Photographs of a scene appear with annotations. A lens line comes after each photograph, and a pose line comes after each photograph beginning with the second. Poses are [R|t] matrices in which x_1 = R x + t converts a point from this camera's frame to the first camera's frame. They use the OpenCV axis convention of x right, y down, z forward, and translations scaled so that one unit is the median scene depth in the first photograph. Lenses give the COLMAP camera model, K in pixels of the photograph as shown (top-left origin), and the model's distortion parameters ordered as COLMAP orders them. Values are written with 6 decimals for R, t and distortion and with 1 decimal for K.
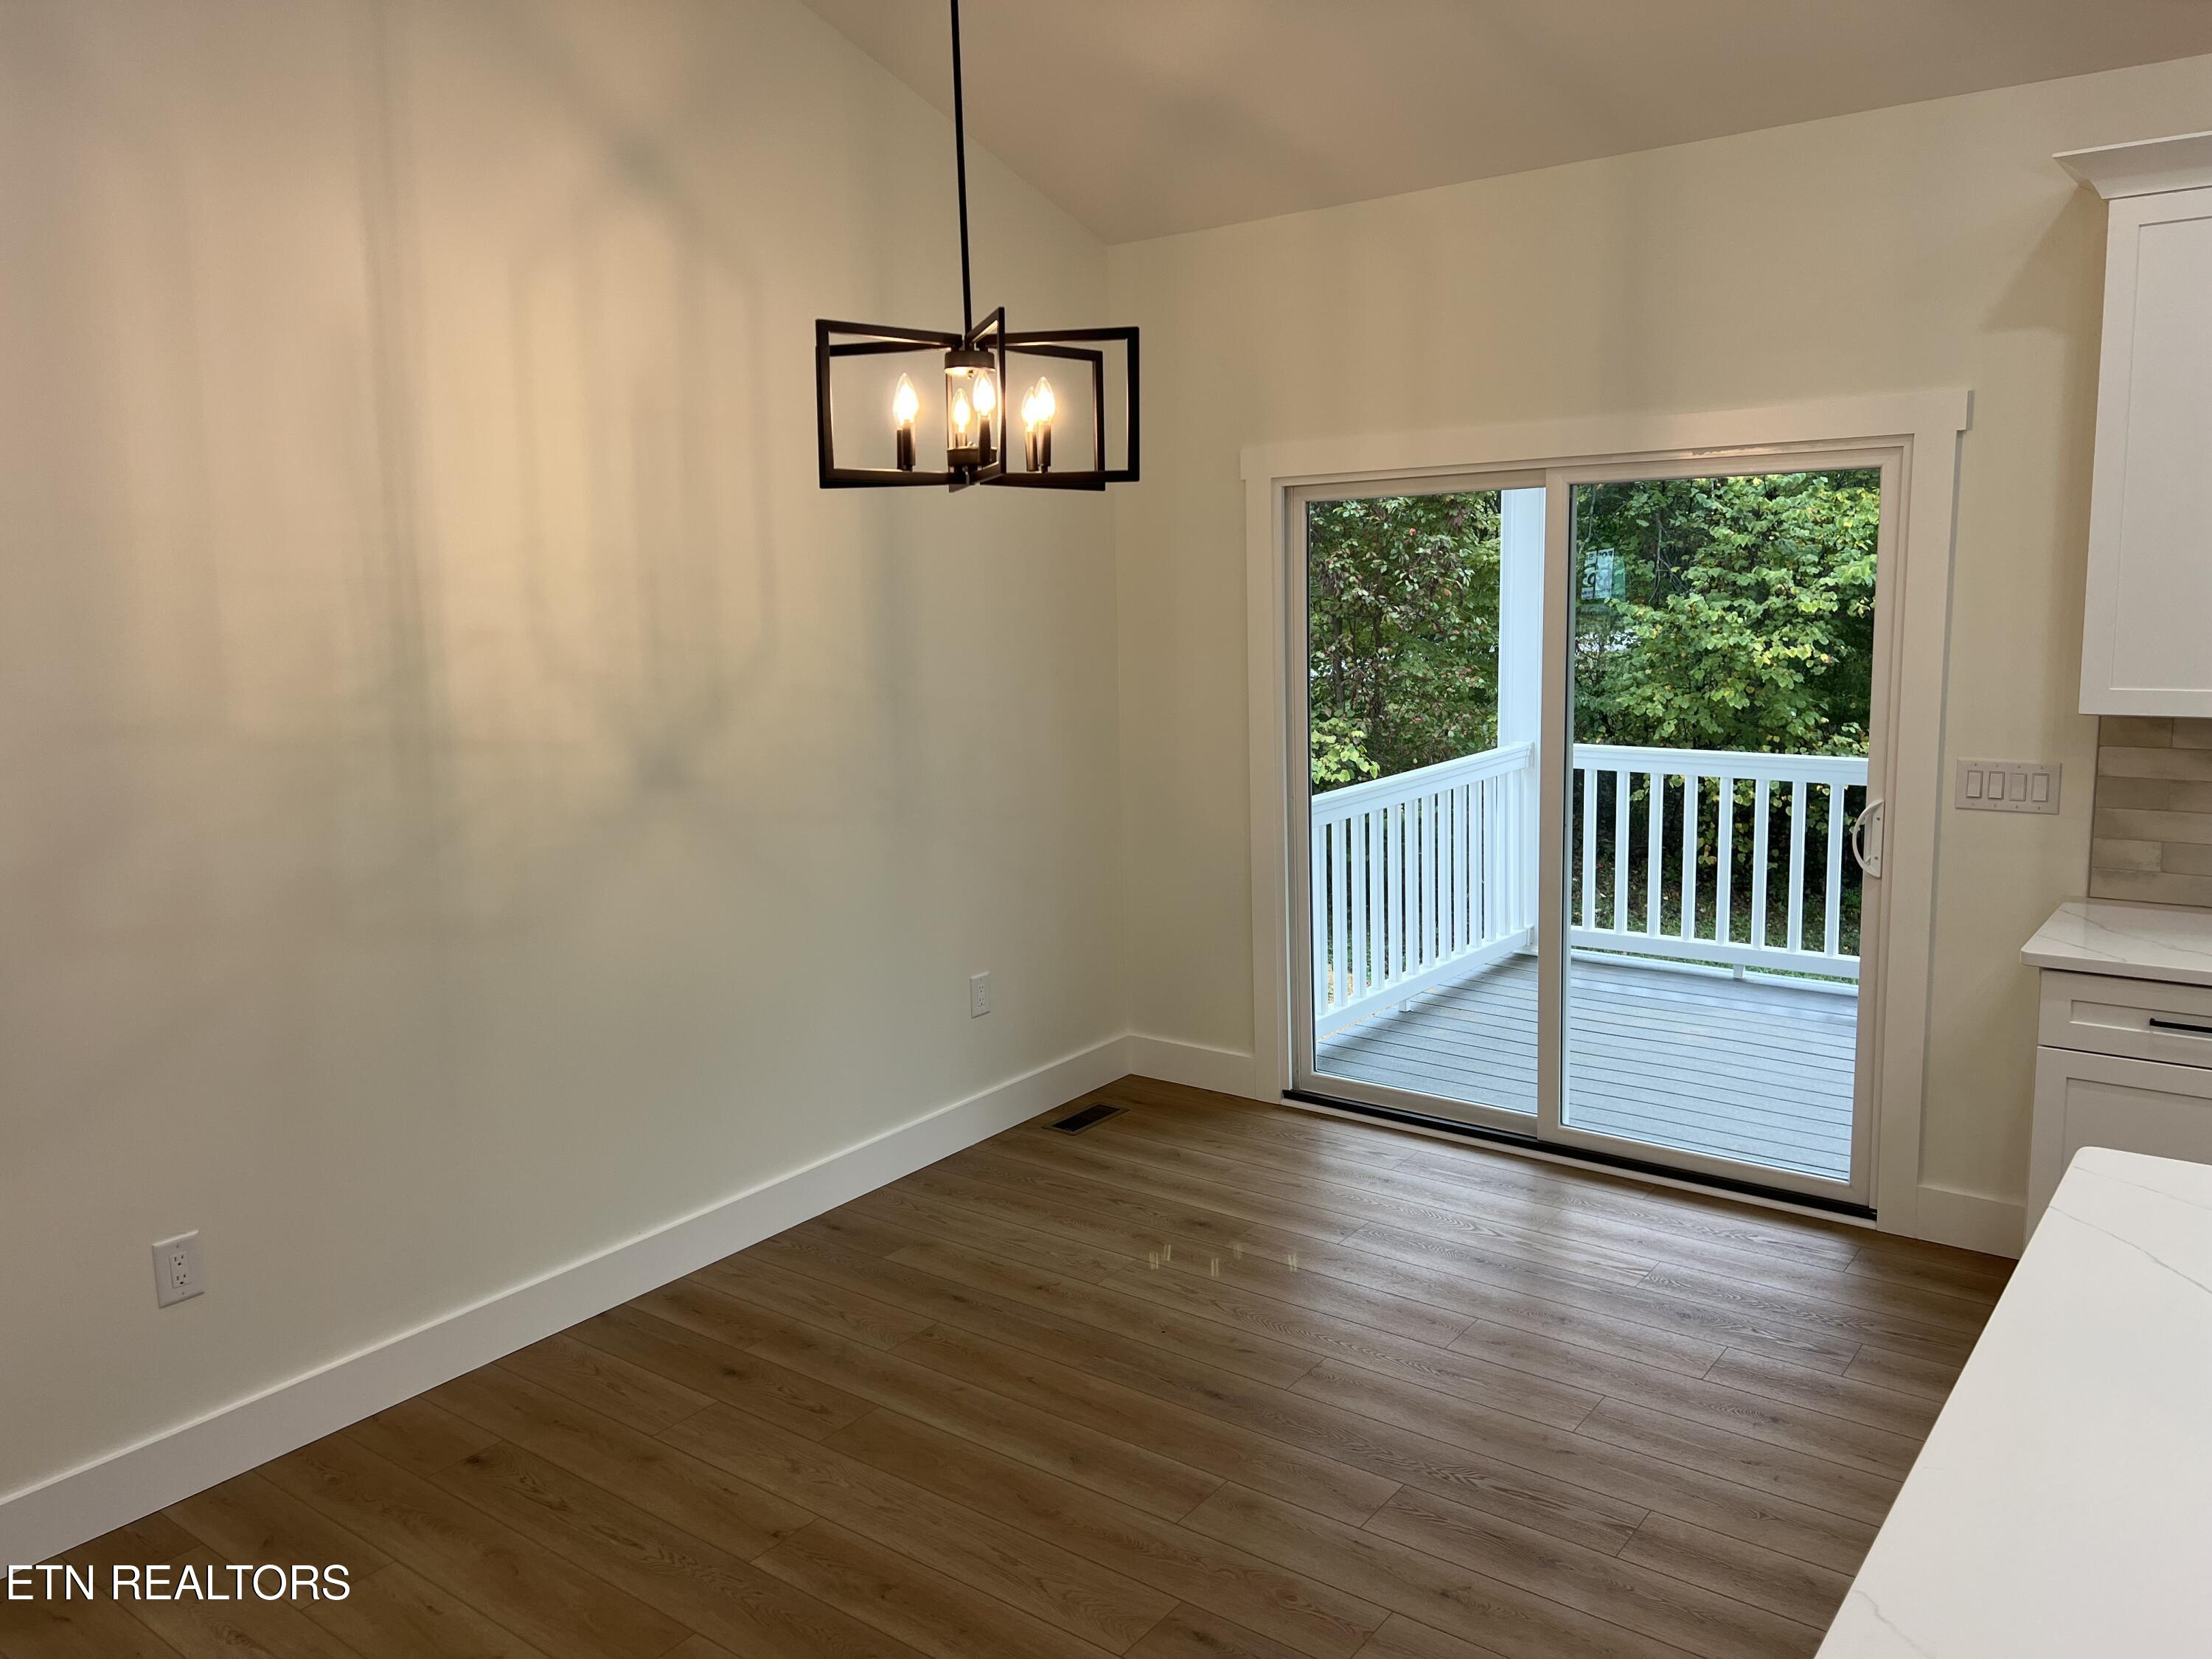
lens RADIAL K [[1672.0, 0, 1106.0], [0, 1672.0, 829.5], [0, 0, 1]] dist [0.036953, 0.004067]
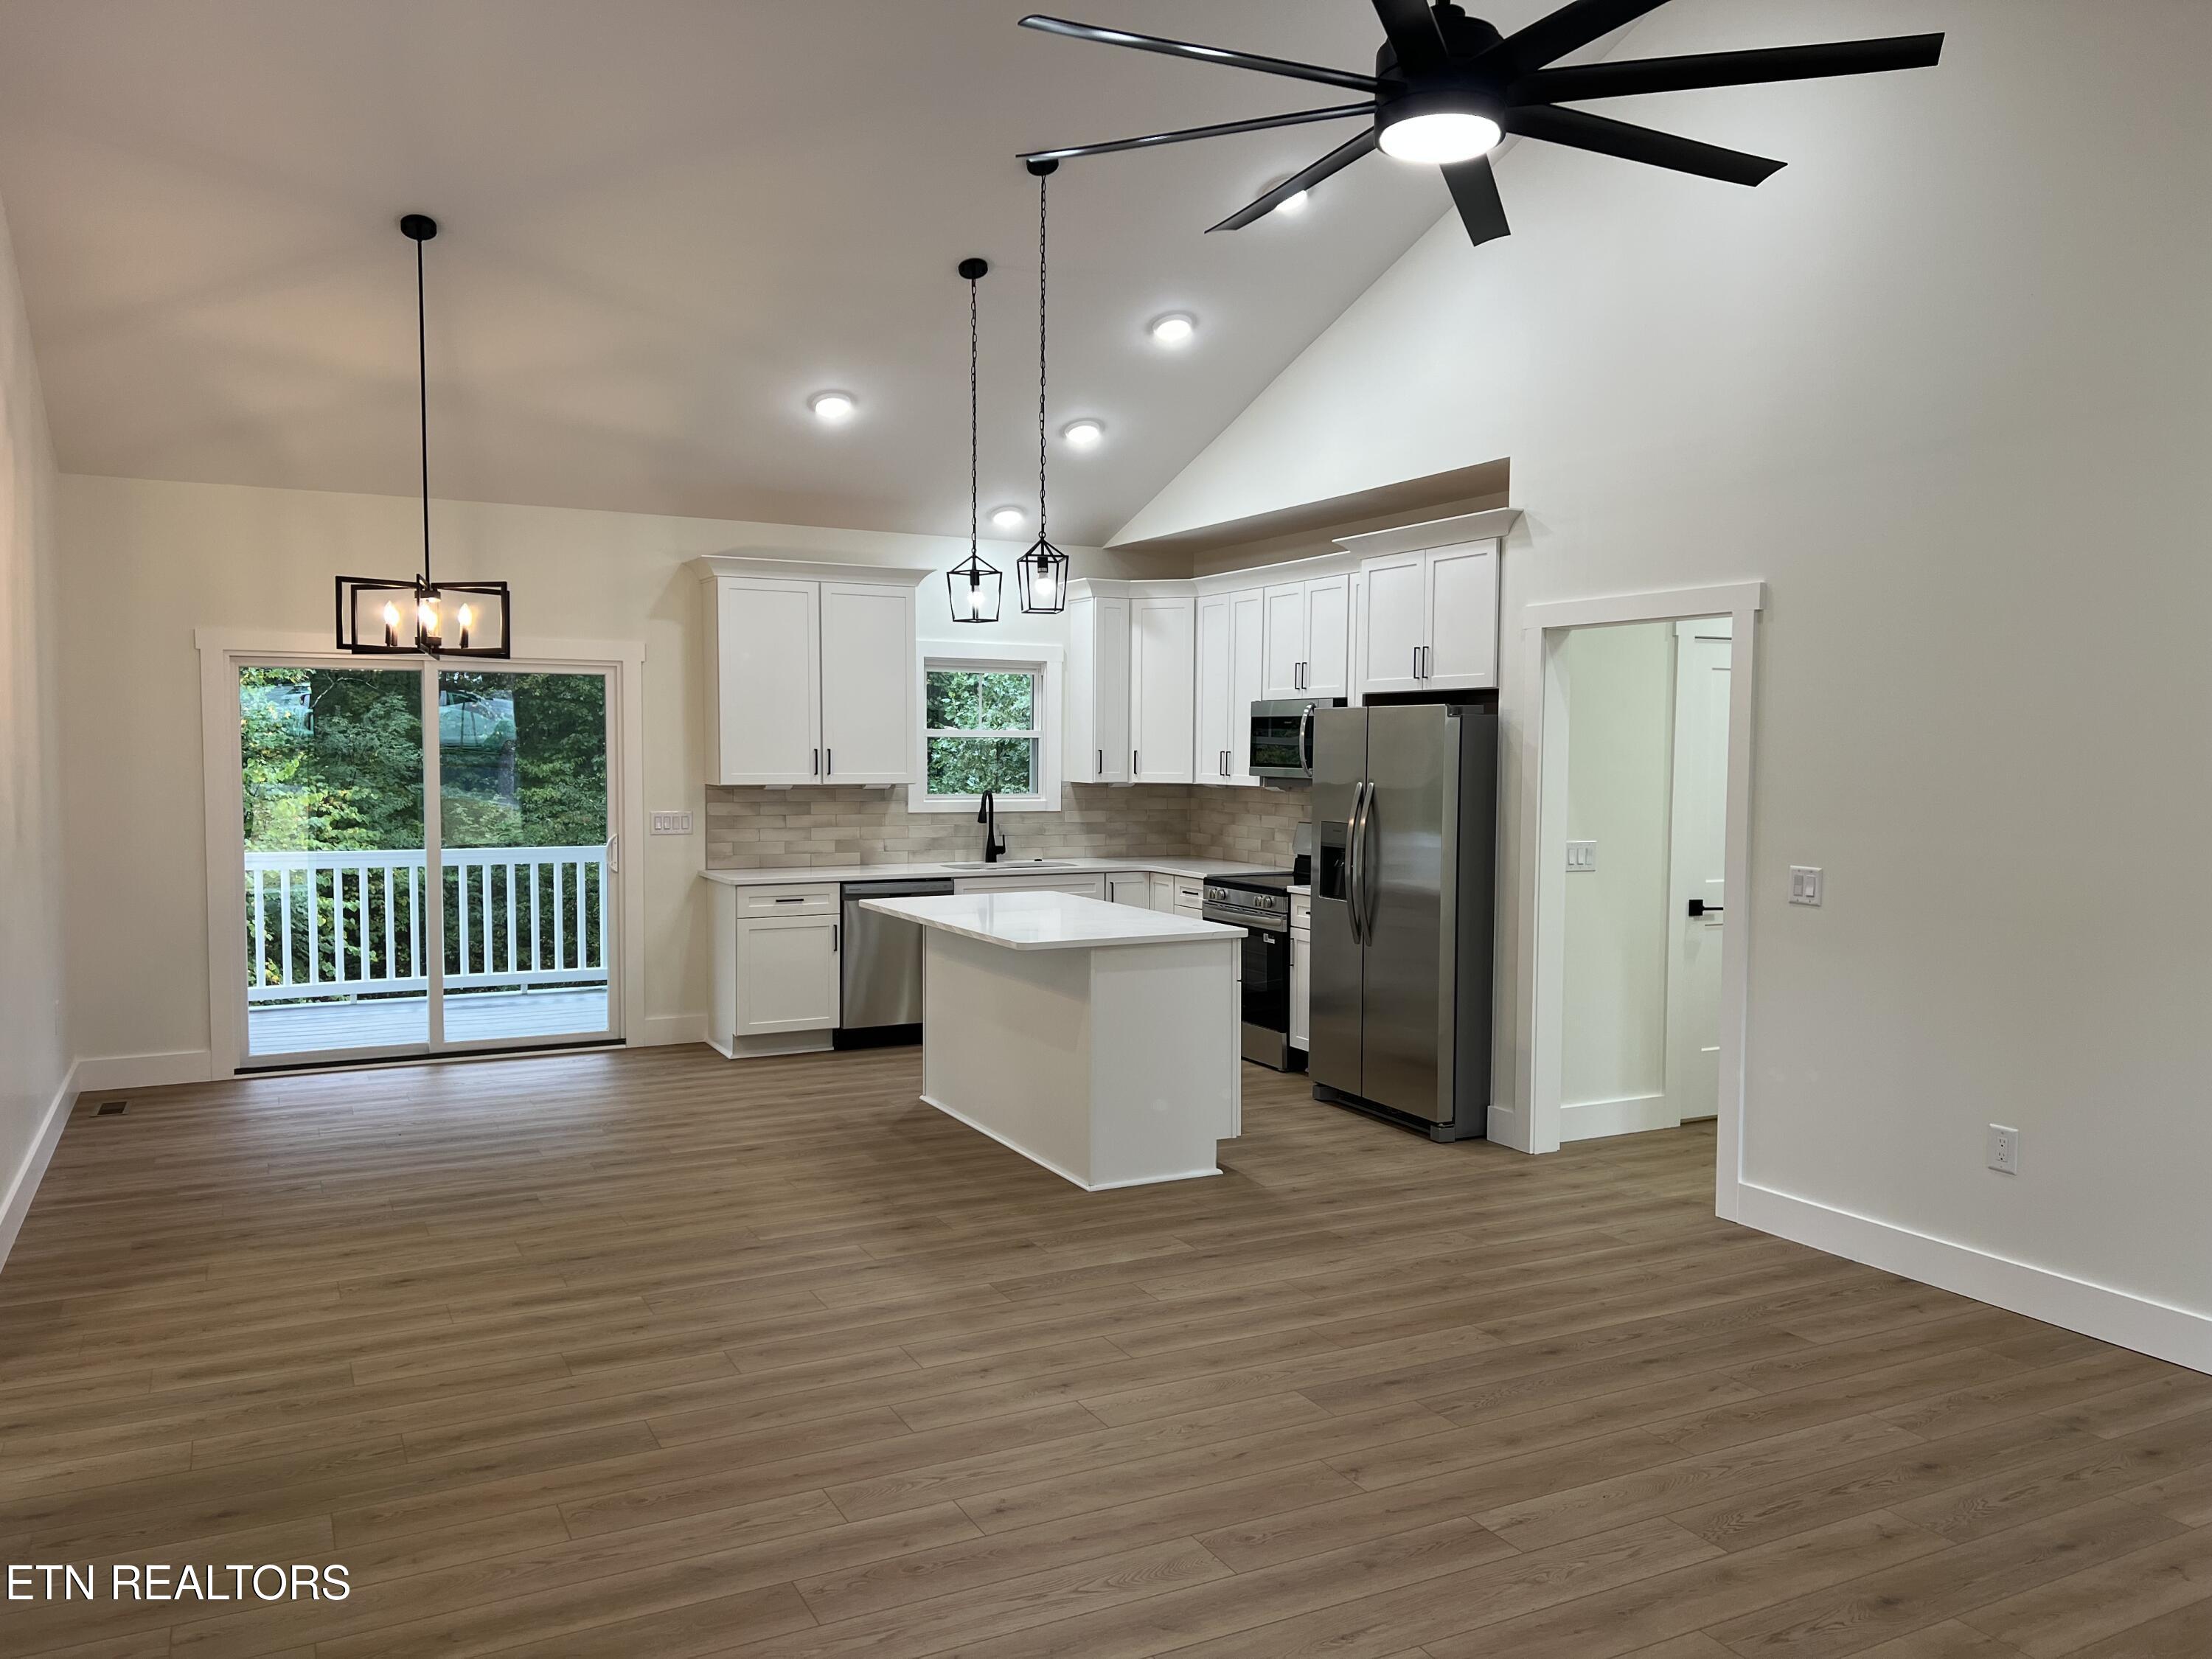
lens RADIAL K [[1672.0, 0, 1106.0], [0, 1672.0, 829.5], [0, 0, 1]] dist [0.036953, 0.004067]
pose [[0.439738, -0.017872, 0.897948, -1.215627], [0.123948, 0.991443, -0.040966, 0.147098], [-0.889532, 0.129313, 0.438191, -0.467818]]
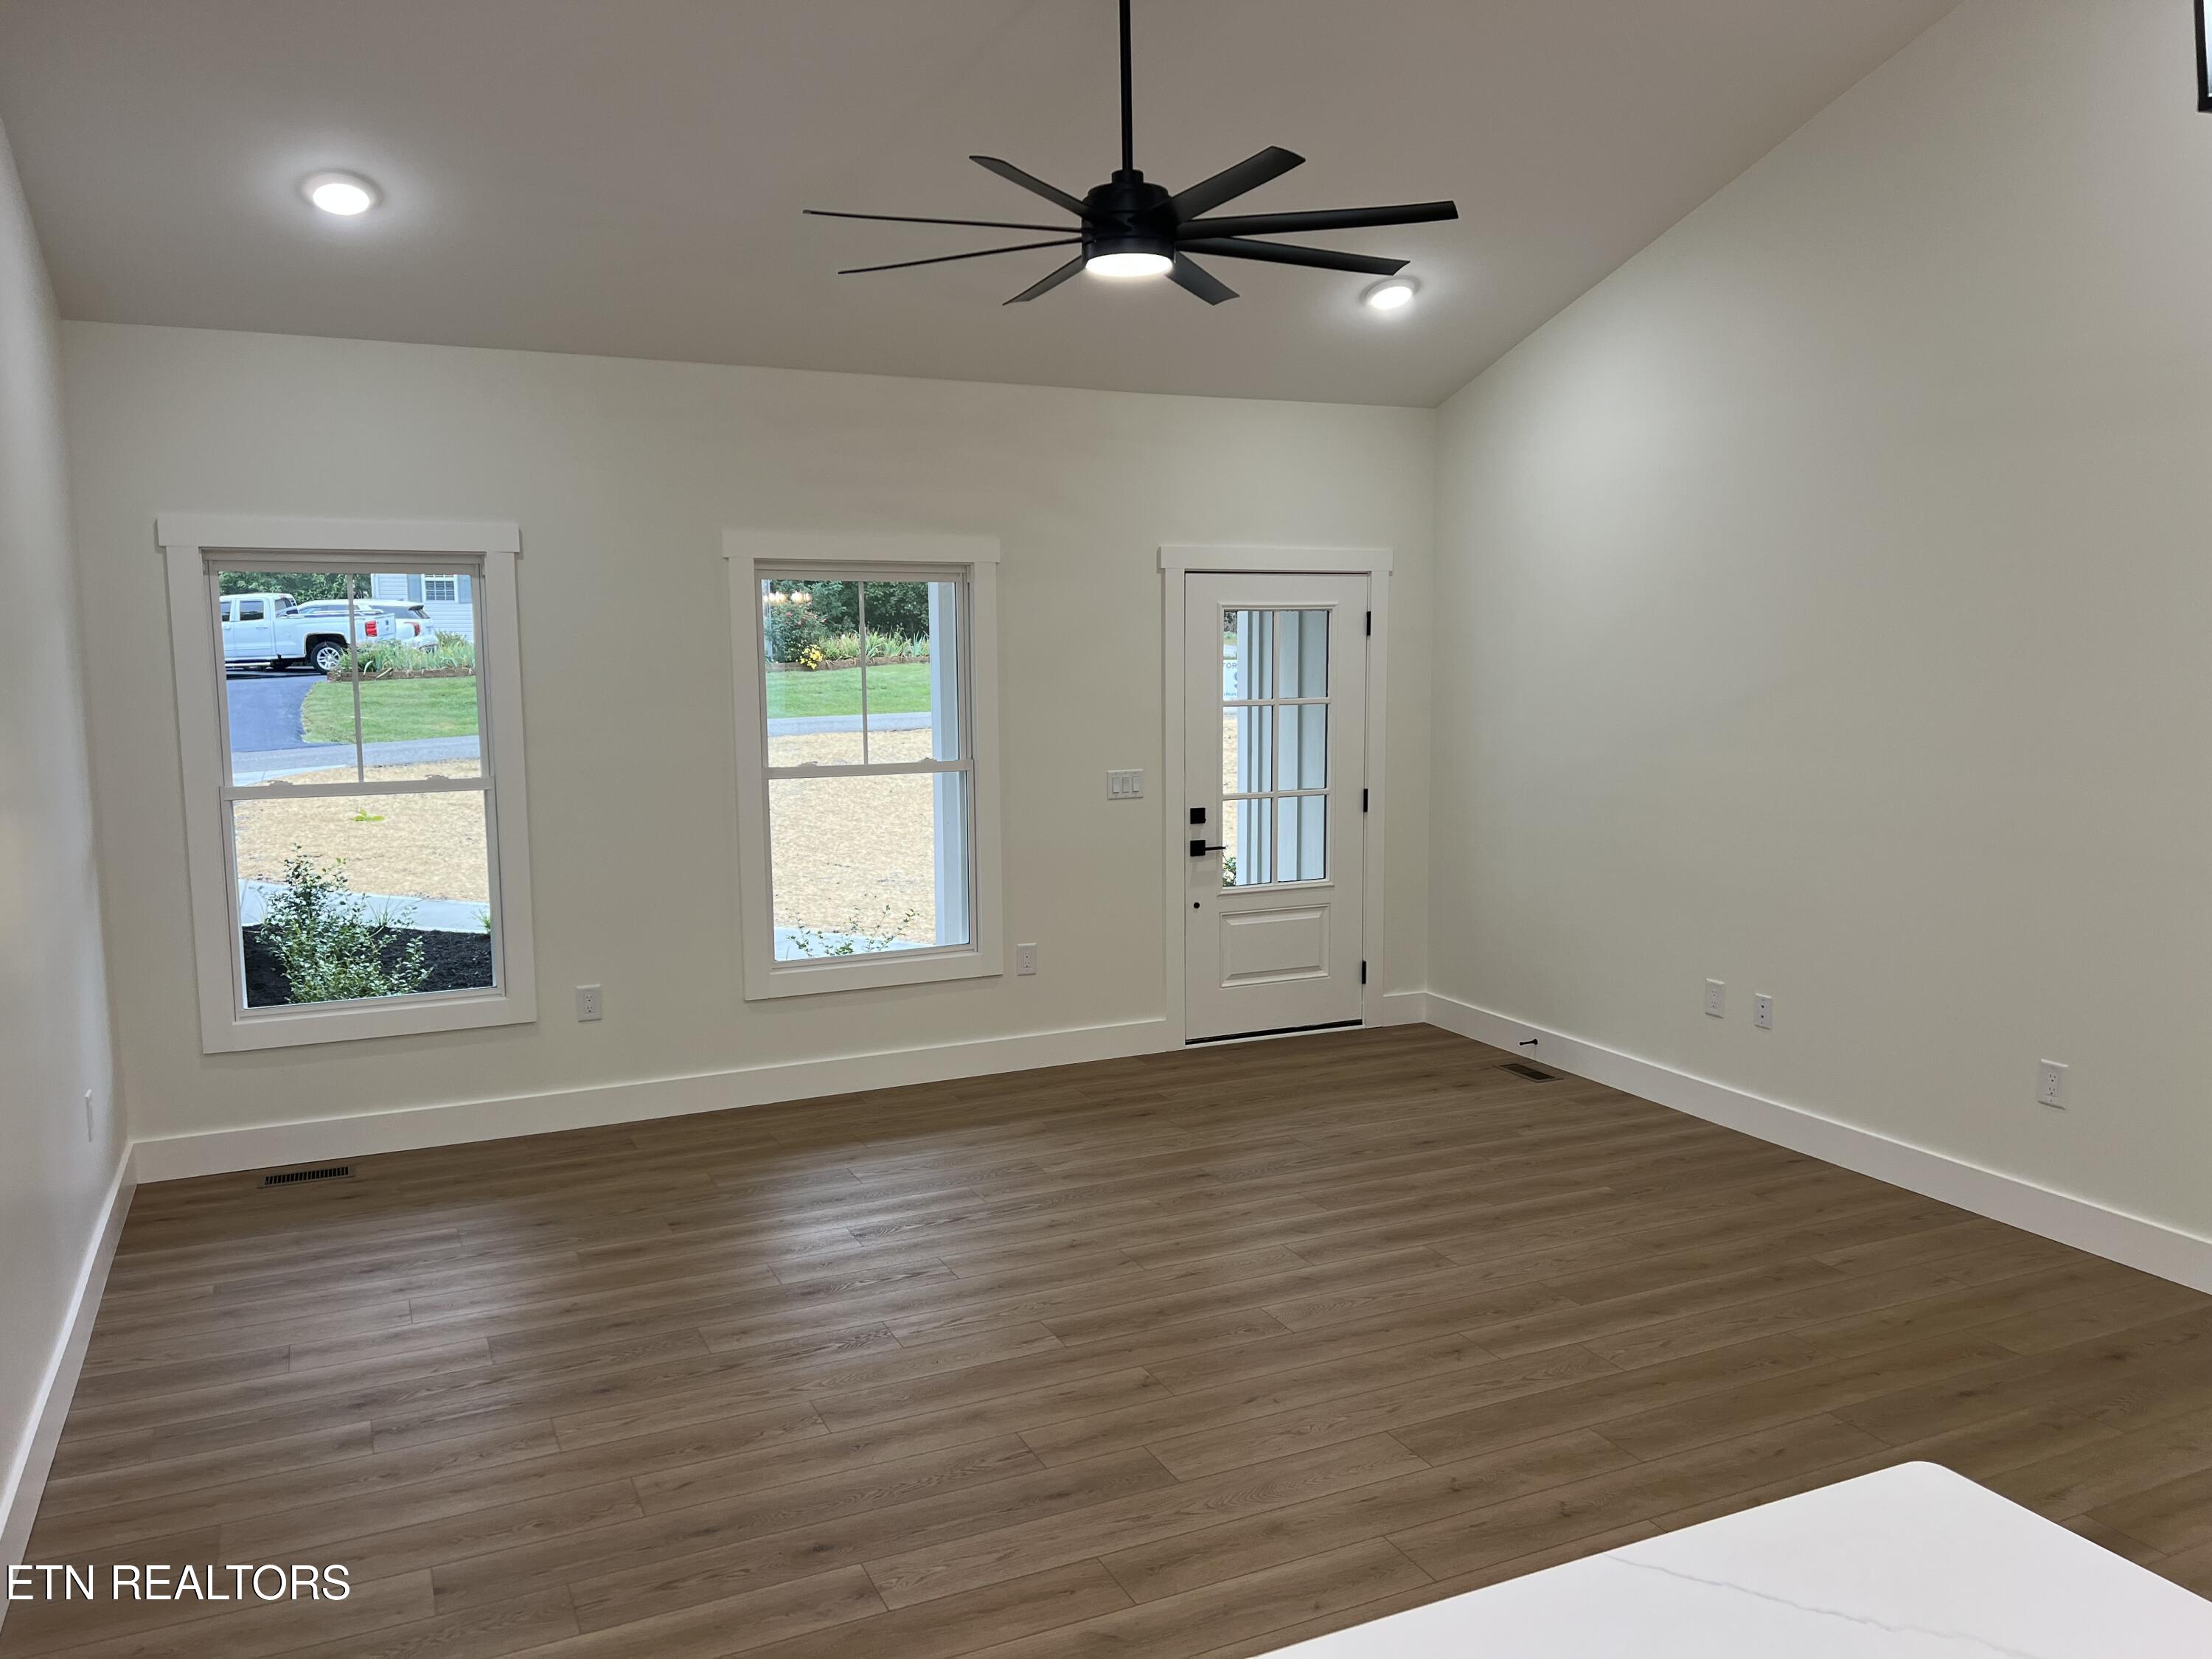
lens RADIAL K [[1672.0, 0, 1106.0], [0, 1672.0, 829.5], [0, 0, 1]] dist [0.036953, 0.004067]
pose [[-0.472381, 0.133591, -0.871212, 0.599524], [-0.126101, 0.968035, 0.216811, -0.068007], [0.872327, 0.212278, -0.440435, 0.247638]]
